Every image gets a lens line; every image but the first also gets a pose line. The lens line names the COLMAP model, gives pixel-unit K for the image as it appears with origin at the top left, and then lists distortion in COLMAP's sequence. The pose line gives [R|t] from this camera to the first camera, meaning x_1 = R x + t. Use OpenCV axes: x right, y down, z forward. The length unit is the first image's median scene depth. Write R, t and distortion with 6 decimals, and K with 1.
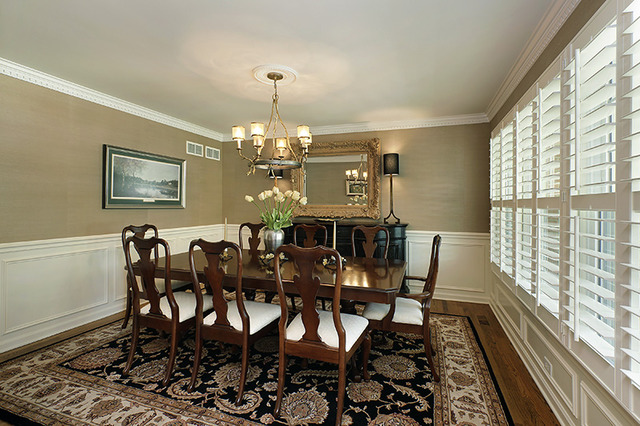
lens RADIAL K [[300.9, 0, 320.5], [0, 300.9, 201.6], [0, 0, 1]] dist [0.000301, 0.000069]
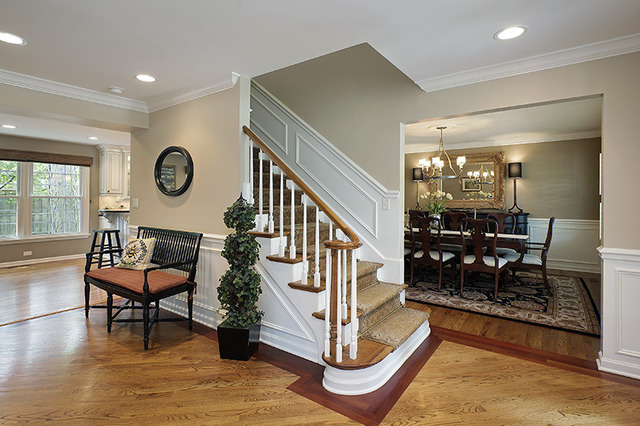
lens RADIAL K [[285.9, 0, 318.0], [0, 285.9, 199.2], [0, 0, 1]] dist [0.001014, 0.000155]
pose [[0.942454, -0.005323, -0.334295, -0.186959], [0.008846, 0.999920, 0.009017, -0.010879], [0.334220, -0.011455, 0.942425, -0.568580]]
